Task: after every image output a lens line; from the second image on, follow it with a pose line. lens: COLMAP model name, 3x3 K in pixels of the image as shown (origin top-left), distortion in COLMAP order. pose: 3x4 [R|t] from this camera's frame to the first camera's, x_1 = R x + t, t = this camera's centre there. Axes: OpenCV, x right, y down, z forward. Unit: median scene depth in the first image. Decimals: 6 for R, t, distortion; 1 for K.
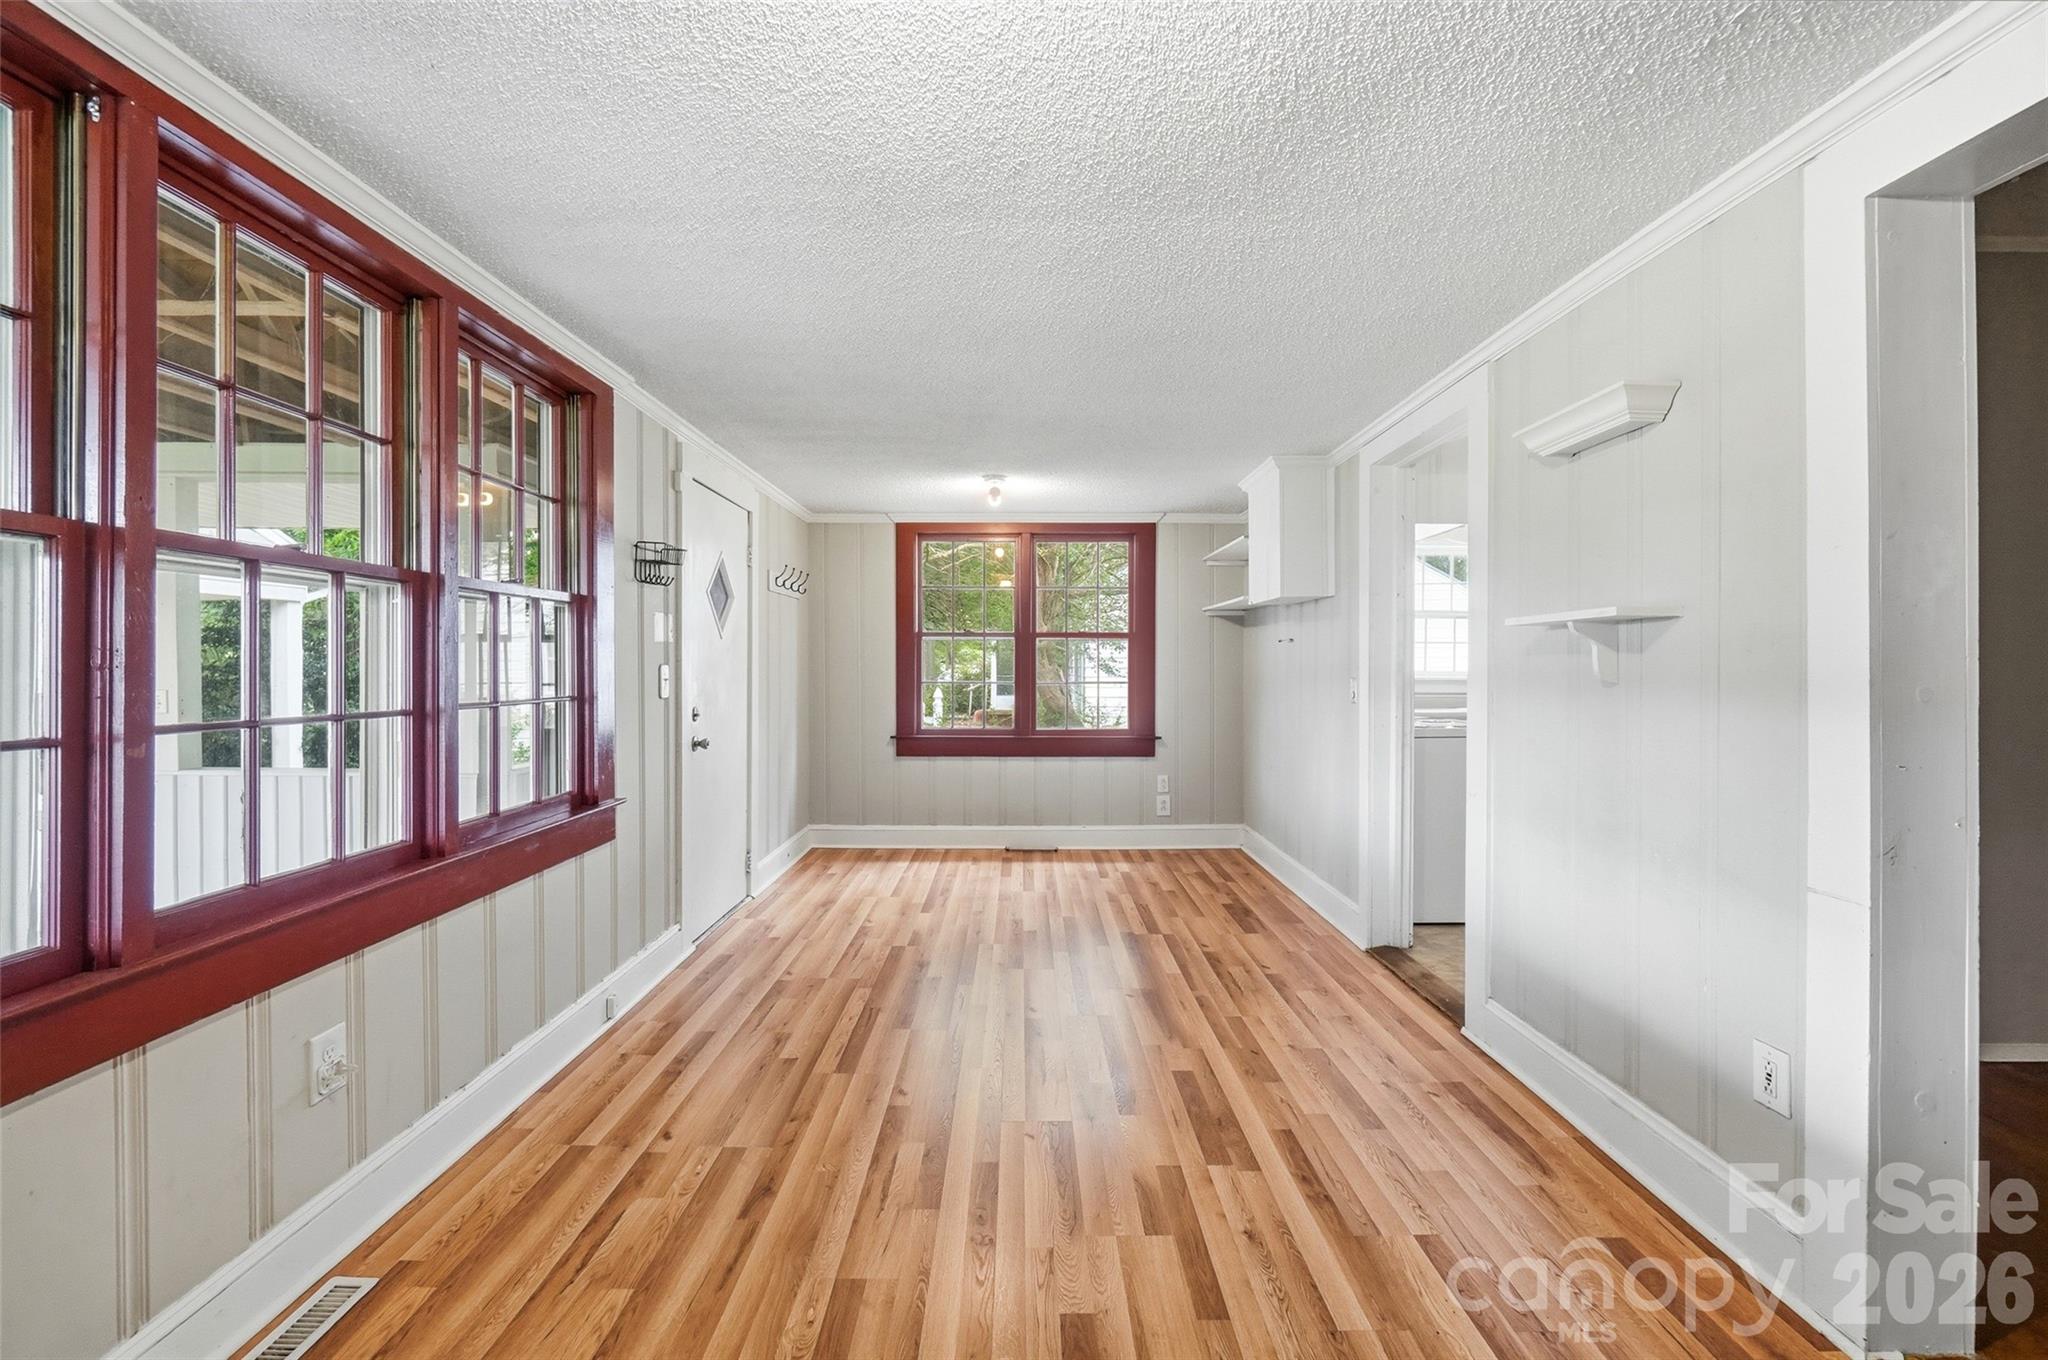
lens RADIAL K [[877.7, 0, 1023.5], [0, 877.7, 684.8], [0, 0, 1]] dist [-0.000518, 0.000079]
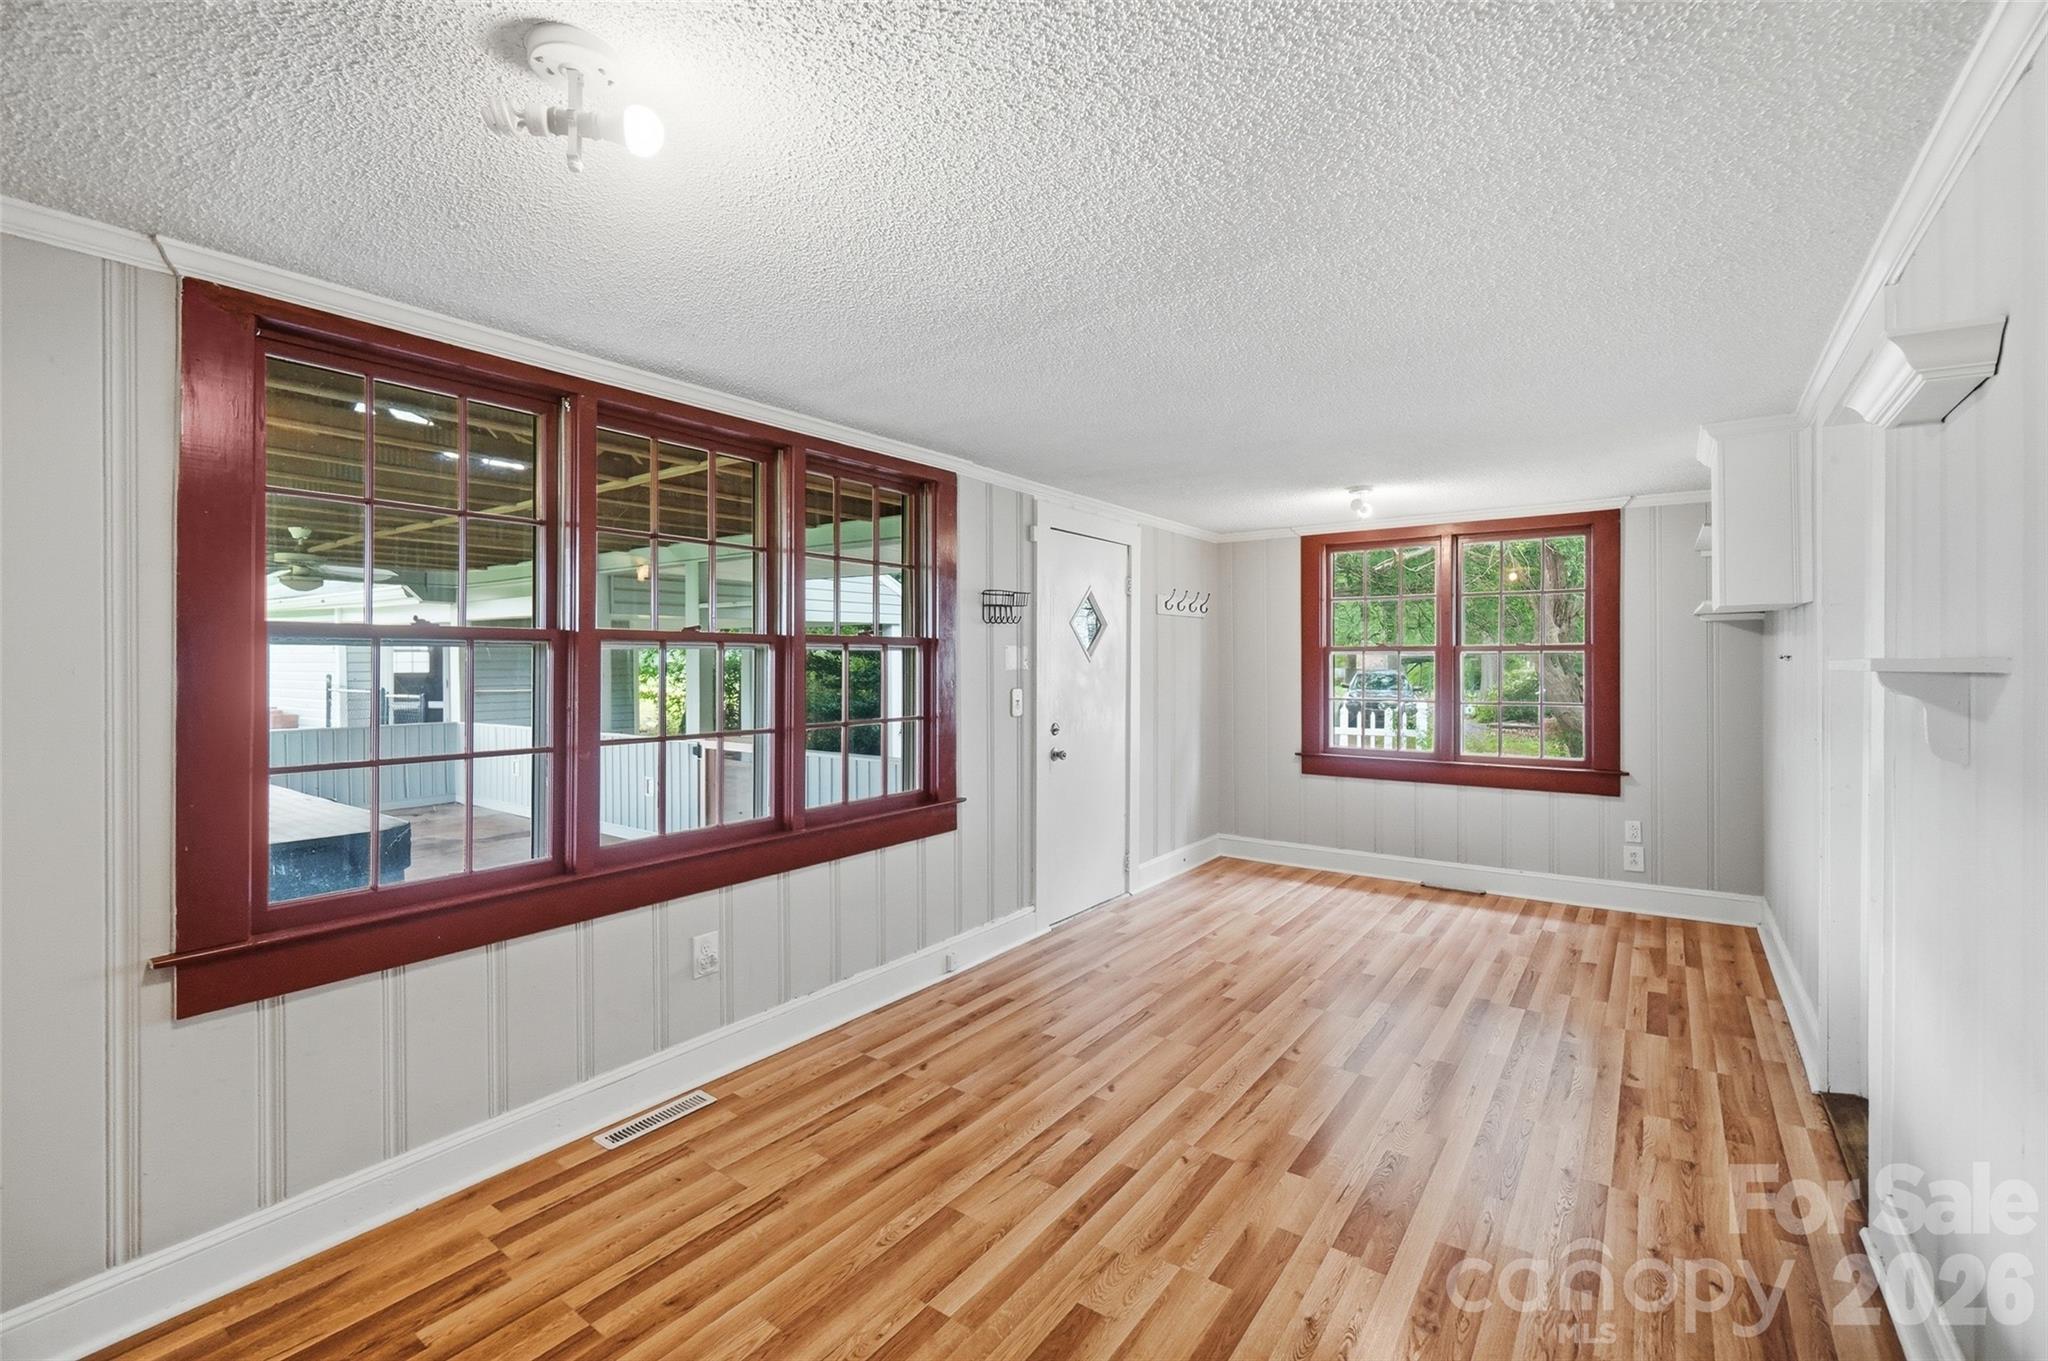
lens RADIAL K [[889.3, 0, 1024.0], [0, 889.3, 680.5], [0, 0, 1]] dist [-0.000182, 0.000126]
pose [[0.811302, 0.011018, -0.584524, 0.354328], [-0.011158, 0.999932, 0.003362, -0.043350], [0.584521, 0.003794, 0.811369, 0.021833]]
